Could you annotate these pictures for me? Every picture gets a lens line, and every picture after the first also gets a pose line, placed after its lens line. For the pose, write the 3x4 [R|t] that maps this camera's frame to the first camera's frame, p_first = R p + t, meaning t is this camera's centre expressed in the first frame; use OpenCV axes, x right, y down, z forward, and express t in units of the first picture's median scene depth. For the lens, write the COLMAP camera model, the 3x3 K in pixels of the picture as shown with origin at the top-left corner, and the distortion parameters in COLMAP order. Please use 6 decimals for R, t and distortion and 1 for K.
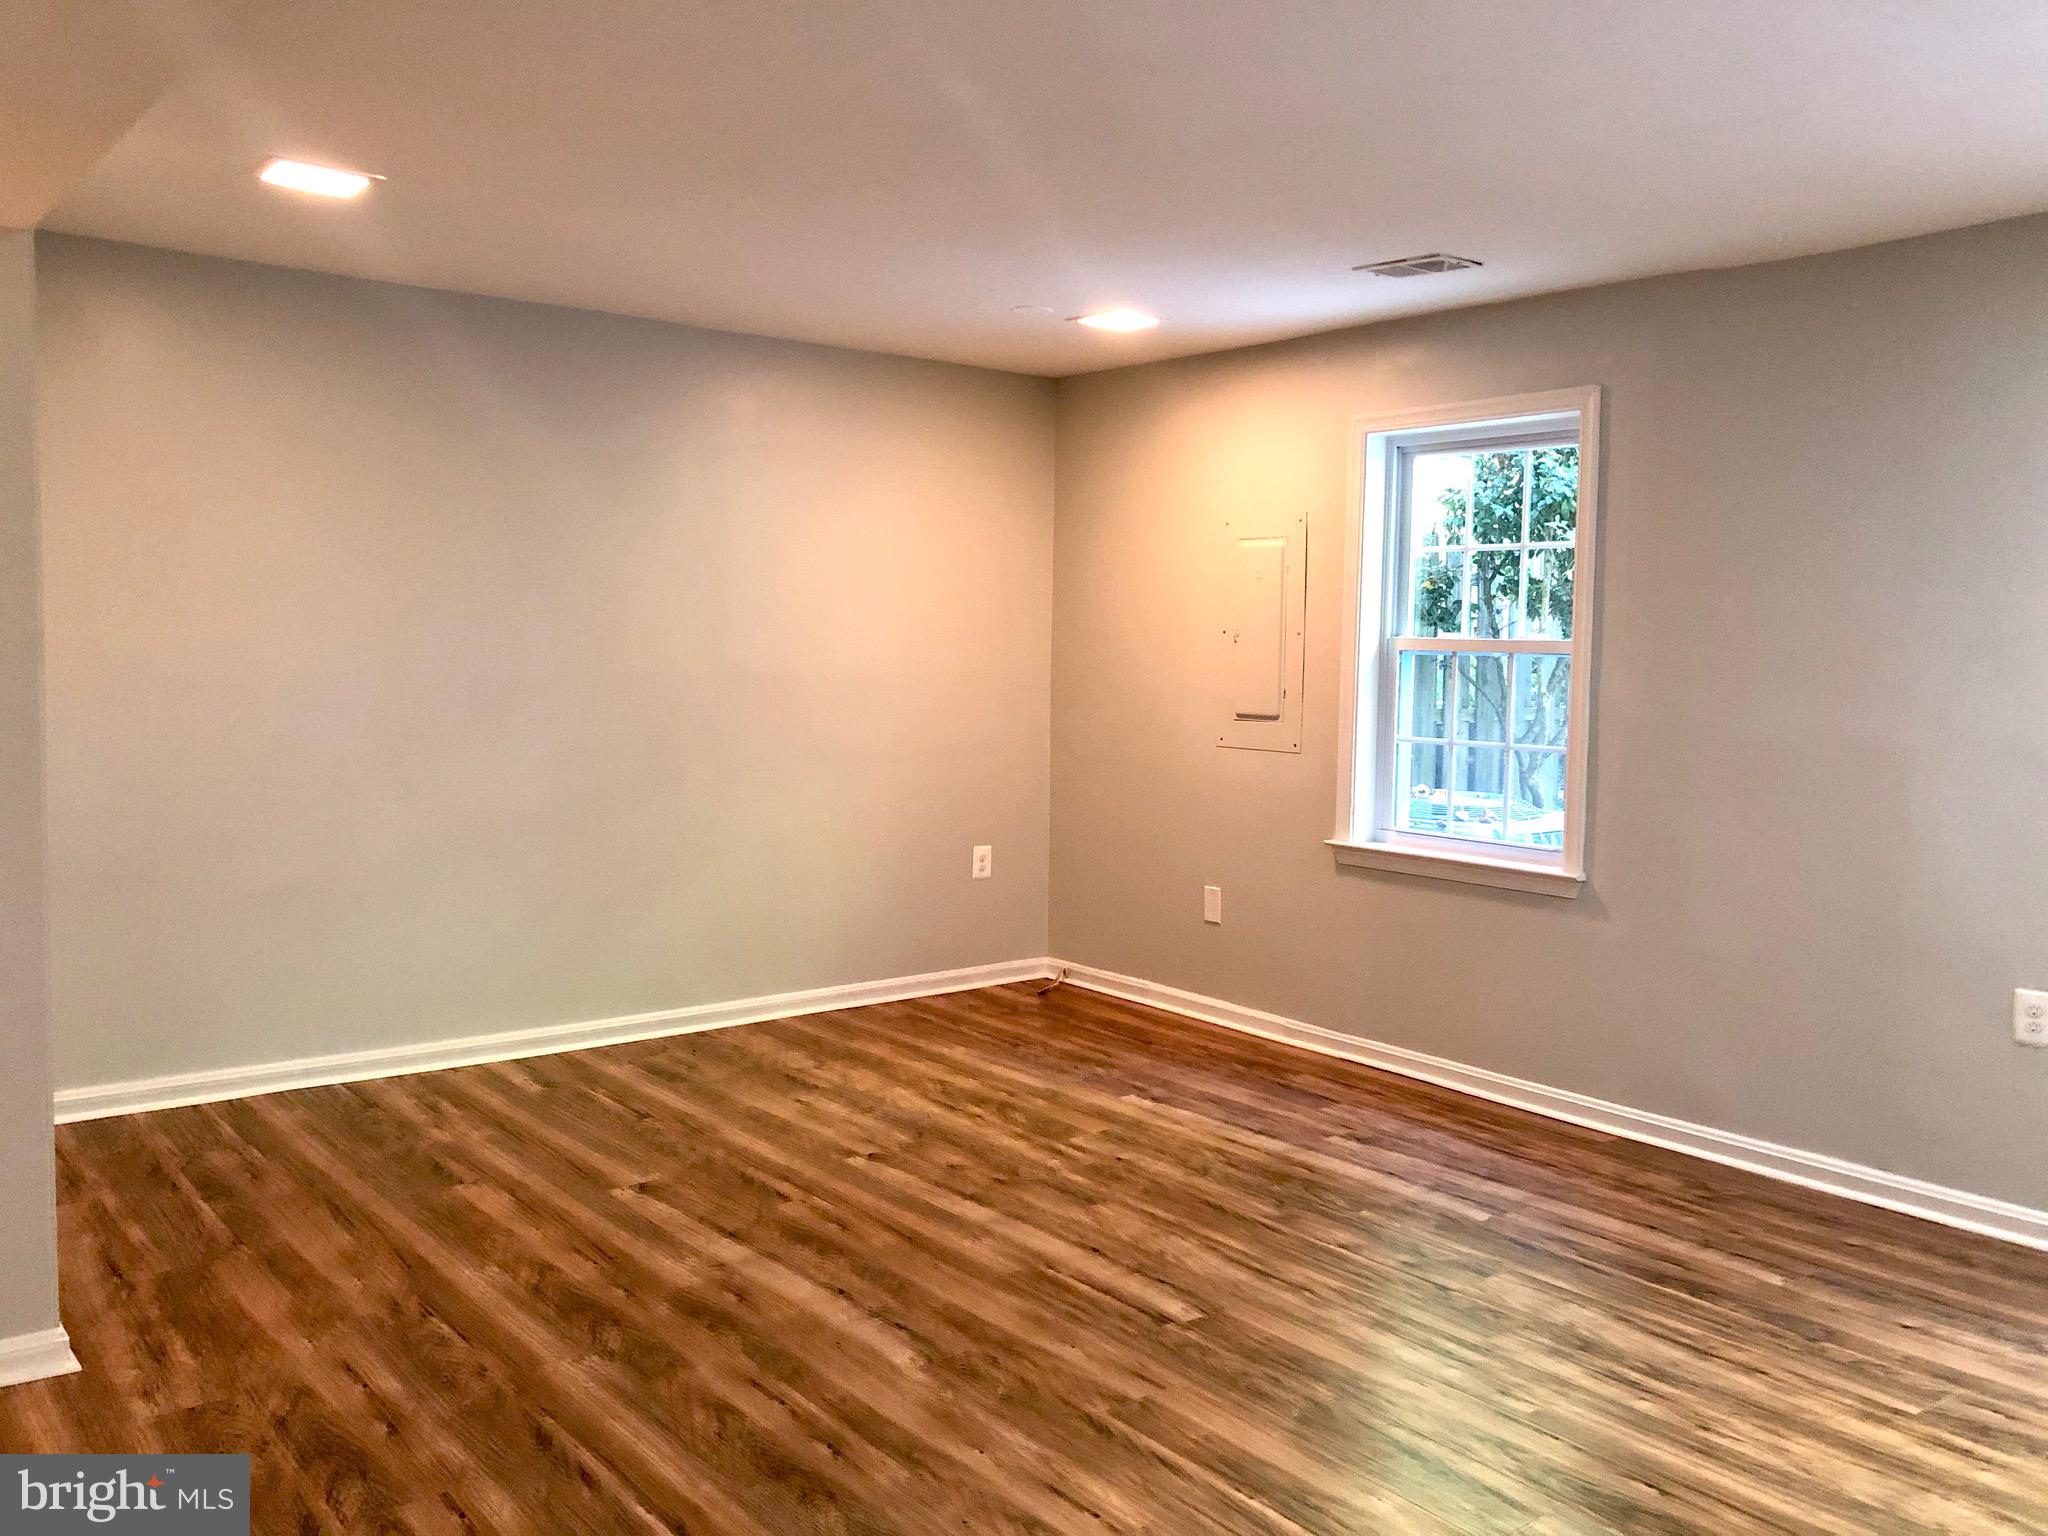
lens RADIAL K [[1680.1, 0, 1026.1], [0, 1680.1, 757.5], [0, 0, 1]] dist [0.029870, -0.031489]
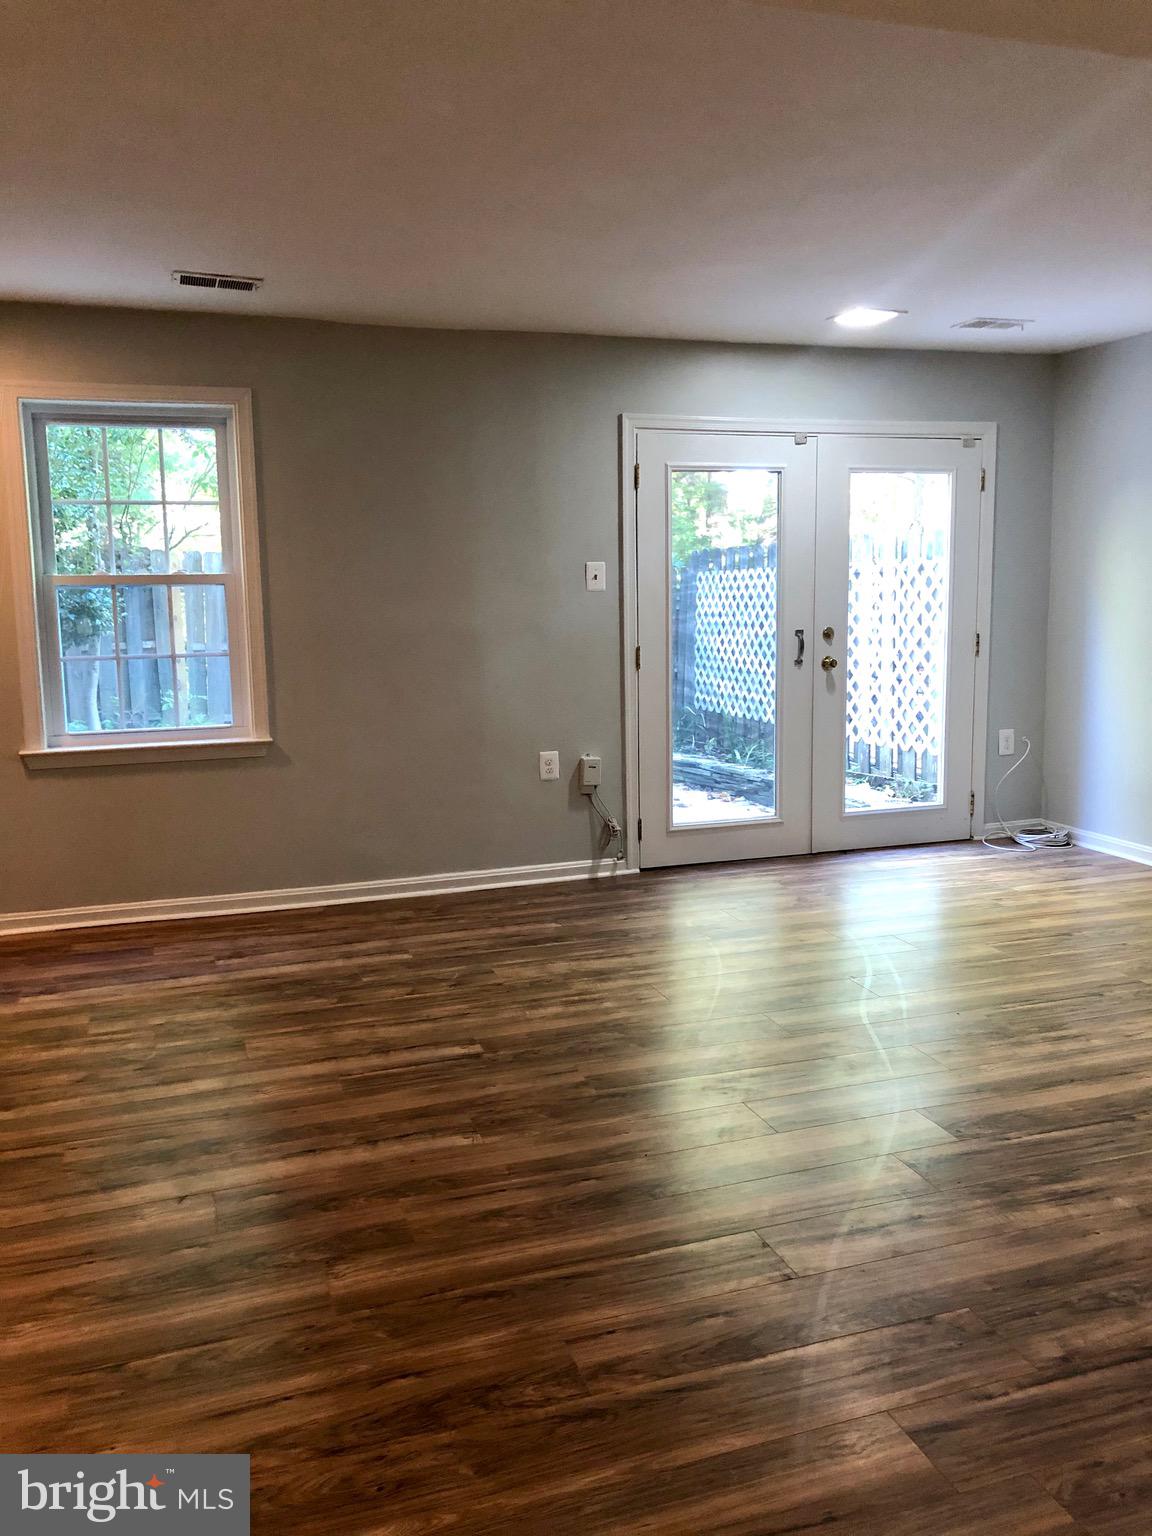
lens RADIAL K [[1260.1, 0, 577.4], [0, 1260.1, 773.8], [0, 0, 1]] dist [0.029870, -0.031489]
pose [[0.341135, -0.163078, 0.925760, -0.691754], [0.093641, 0.985833, 0.139154, -0.030739], [-0.935339, 0.039218, 0.351573, 0.452926]]
